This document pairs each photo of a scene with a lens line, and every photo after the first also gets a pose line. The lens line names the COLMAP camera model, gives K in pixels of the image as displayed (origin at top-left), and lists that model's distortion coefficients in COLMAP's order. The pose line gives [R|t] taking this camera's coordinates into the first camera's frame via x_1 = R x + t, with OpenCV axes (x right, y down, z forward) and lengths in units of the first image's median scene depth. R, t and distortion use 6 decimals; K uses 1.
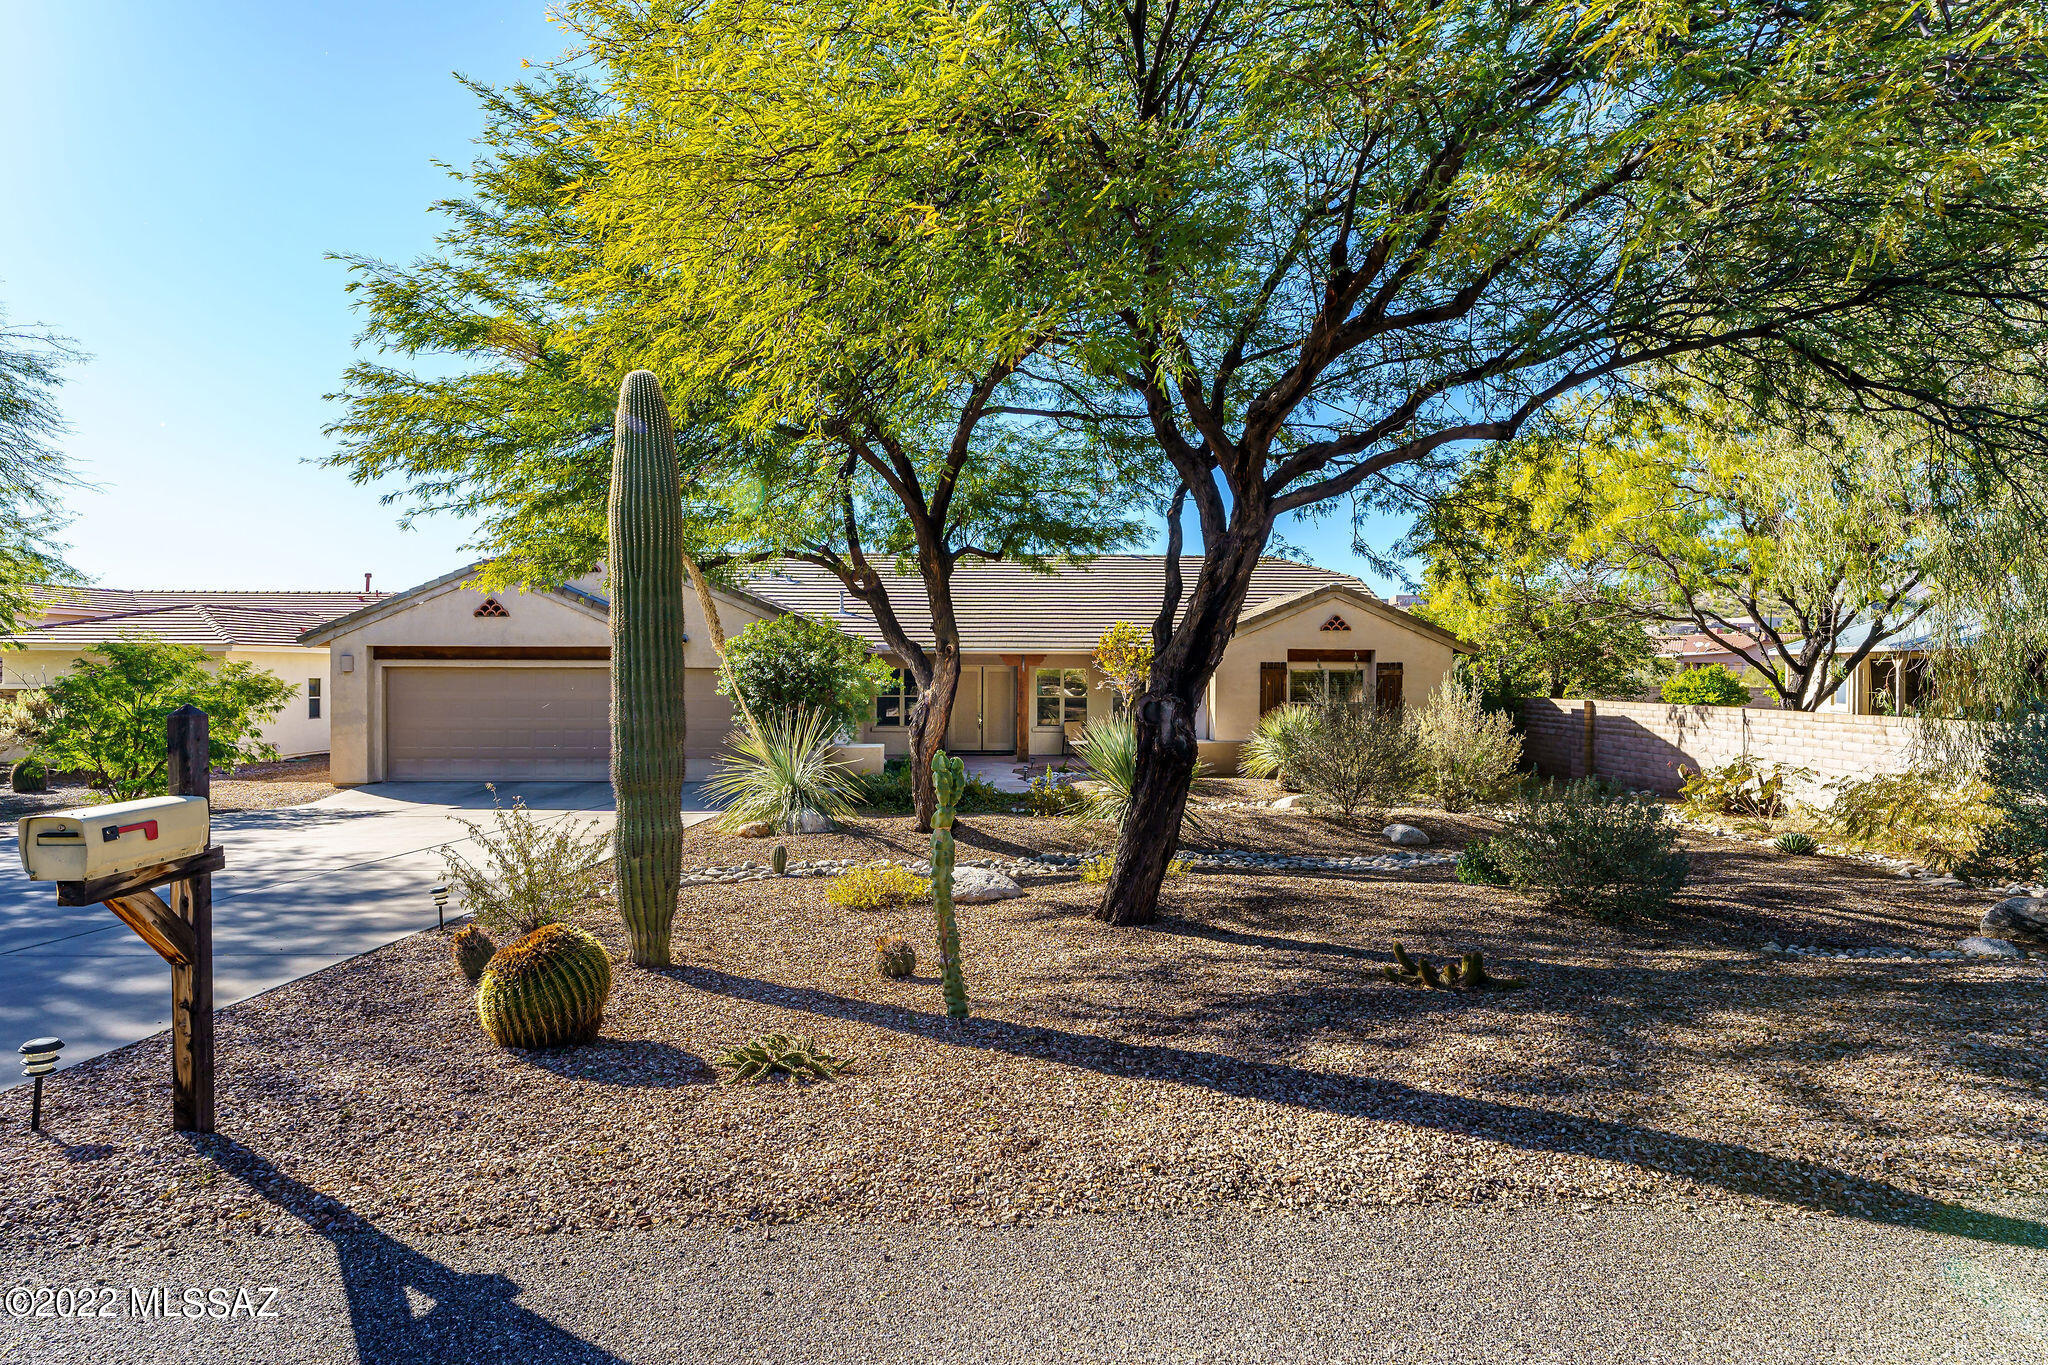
lens RADIAL K [[1053.9, 0, 1023.7], [0, 1053.9, 682.5], [0, 0, 1]] dist [0.000671, 0.000053]
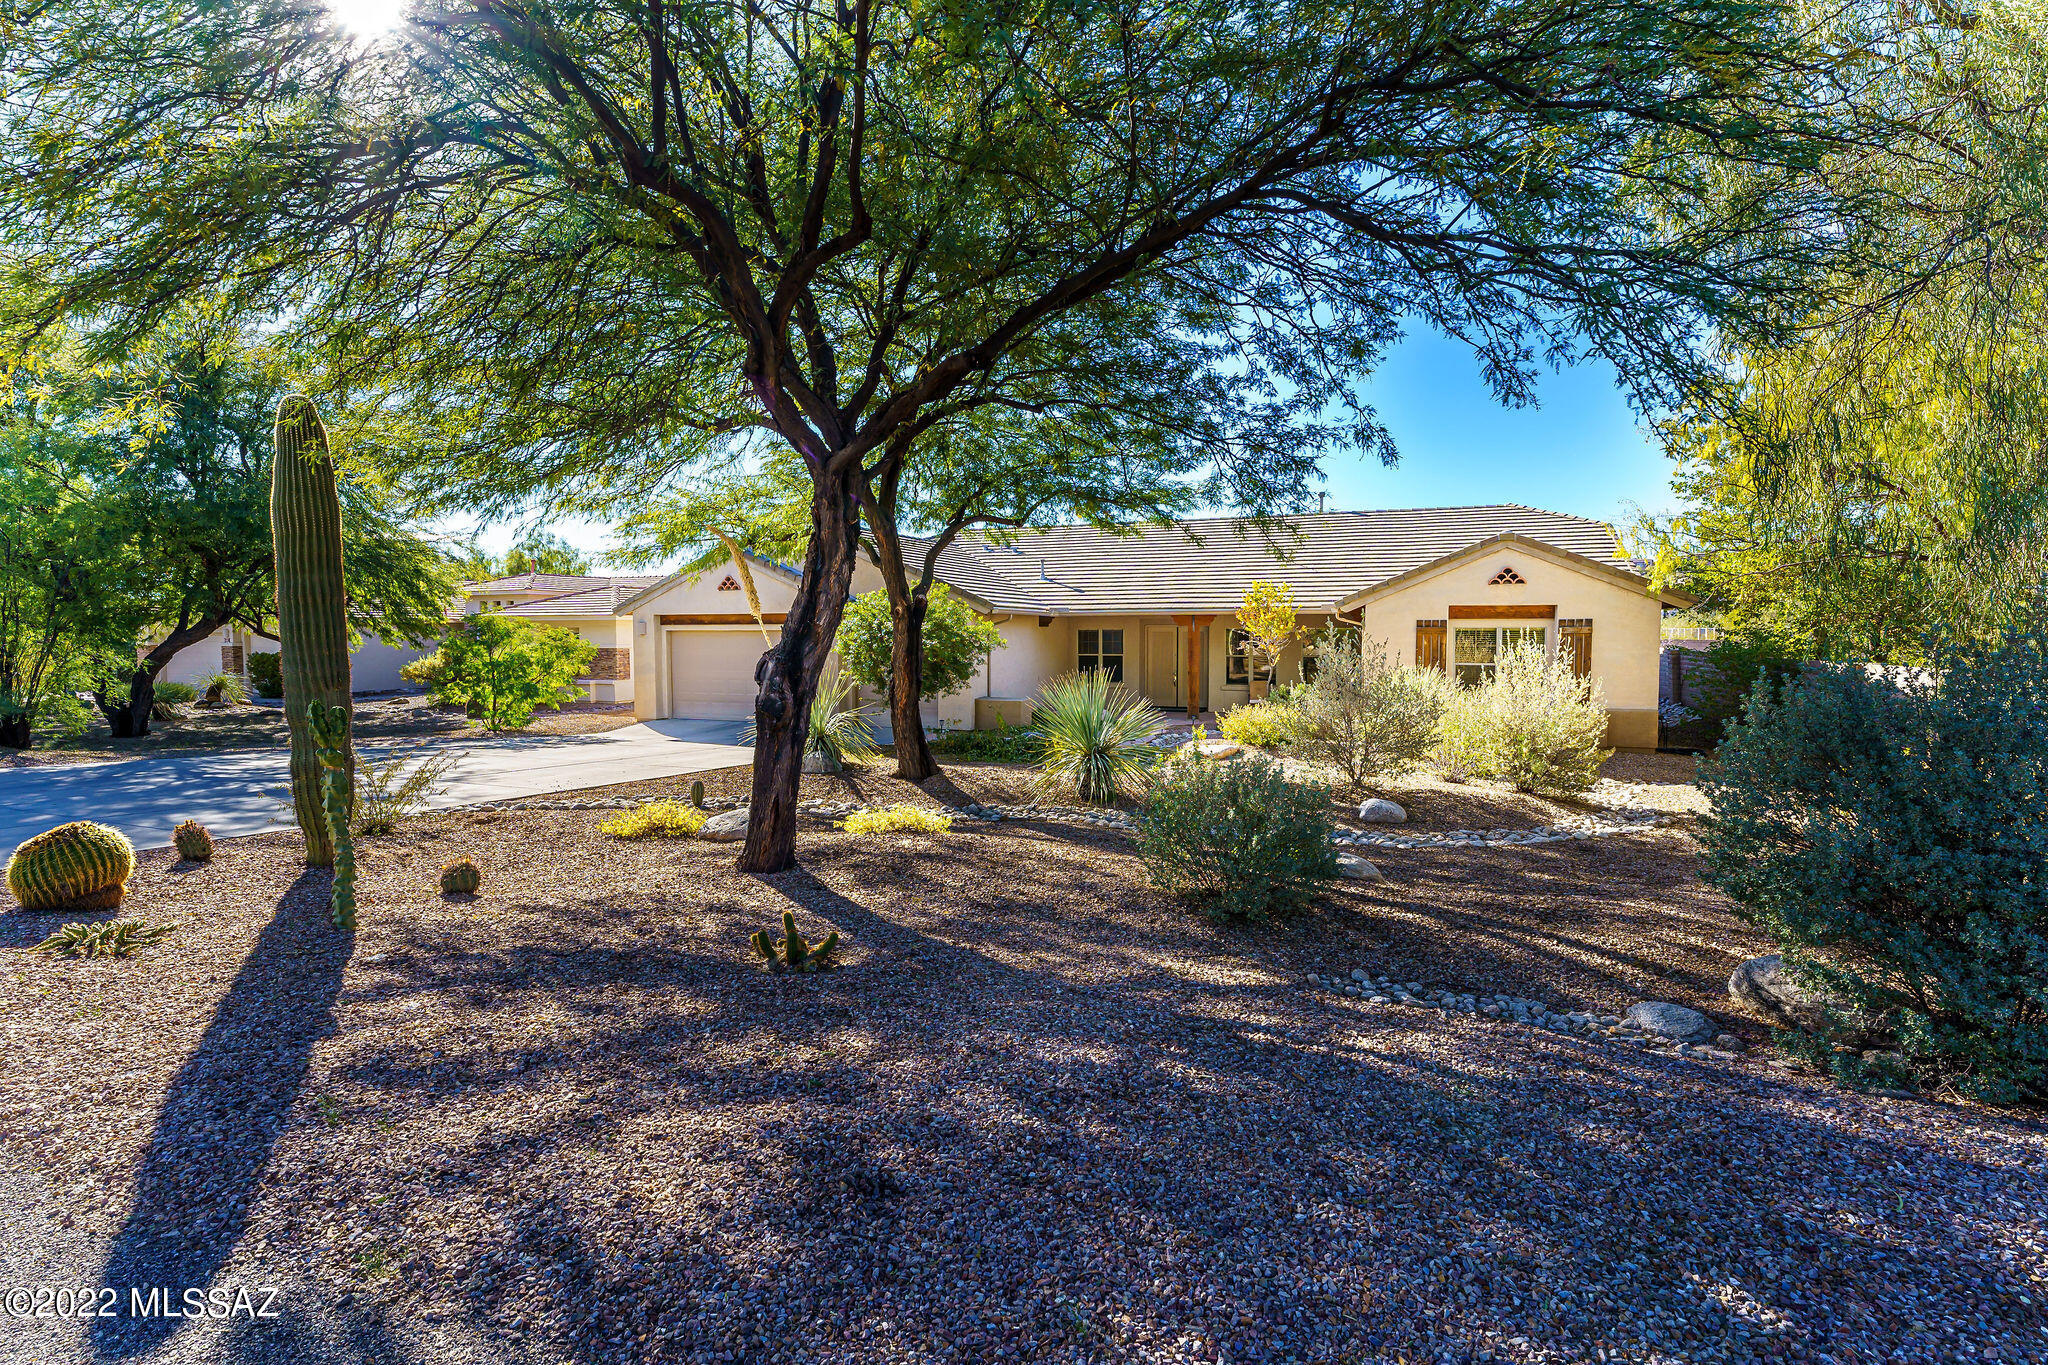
lens RADIAL K [[954.7, 0, 1023.9], [0, 954.7, 679.0], [0, 0, 1]] dist [0.004209, 0.000133]
pose [[0.921746, 0.012793, -0.387584, 0.233665], [0.000242, 0.999437, 0.033564, 0.004422], [0.387795, -0.031032, 0.921223, 0.084775]]
